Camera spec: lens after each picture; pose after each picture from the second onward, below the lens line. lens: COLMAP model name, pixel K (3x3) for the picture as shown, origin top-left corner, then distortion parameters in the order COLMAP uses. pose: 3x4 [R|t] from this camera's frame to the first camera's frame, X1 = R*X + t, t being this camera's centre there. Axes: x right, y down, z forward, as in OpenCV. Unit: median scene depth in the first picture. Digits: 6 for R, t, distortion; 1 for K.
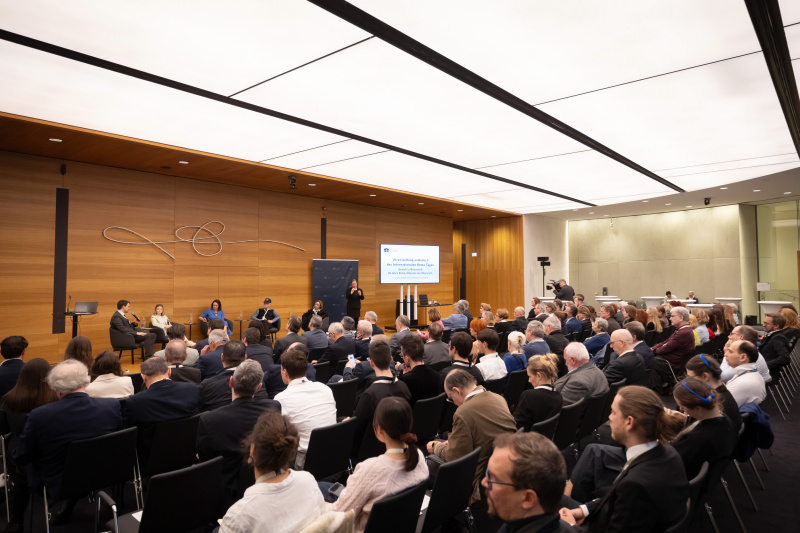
lens RADIAL K [[490.1, 0, 413.7], [0, 490.1, 258.0], [0, 0, 1]] dist [0.001026, 0.001761]
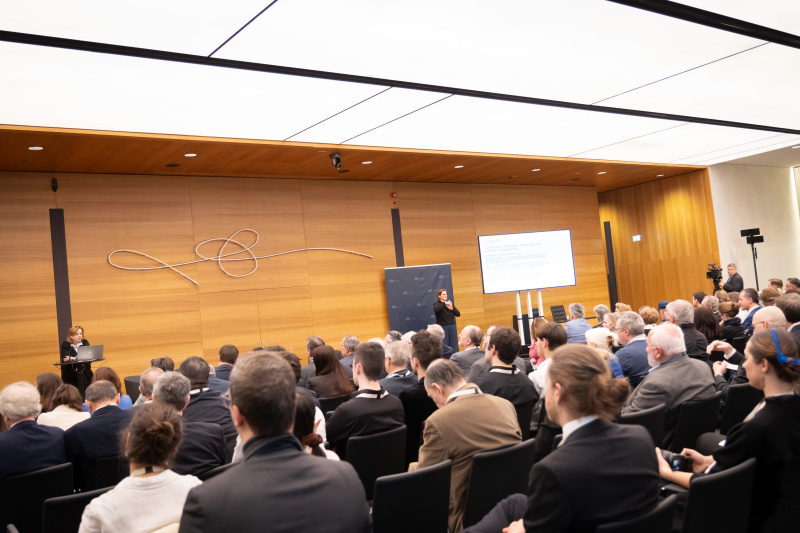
lens RADIAL K [[730.4, 0, 399.5], [0, 730.4, 278.8], [0, 0, 1]] dist [0.004472, -0.001300]
pose [[0.966514, -0.098788, -0.236838, 0.071384], [0.102137, 0.994769, 0.001882, 0.020207], [0.235413, -0.026009, 0.971547, -0.018420]]
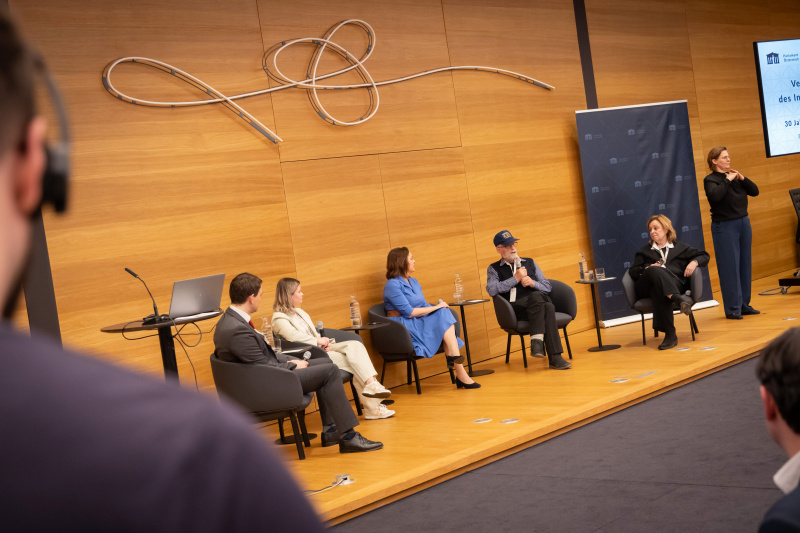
lens RADIAL K [[1166.4, 0, 400.0], [0, 1166.4, 266.5], [0, 0, 1]] dist [0.013362, 0.014933]
pose [[0.990139, -0.125005, -0.063232, -0.332169], [0.130663, 0.986857, 0.095083, 0.018474], [0.050515, -0.102408, 0.993459, 0.188647]]
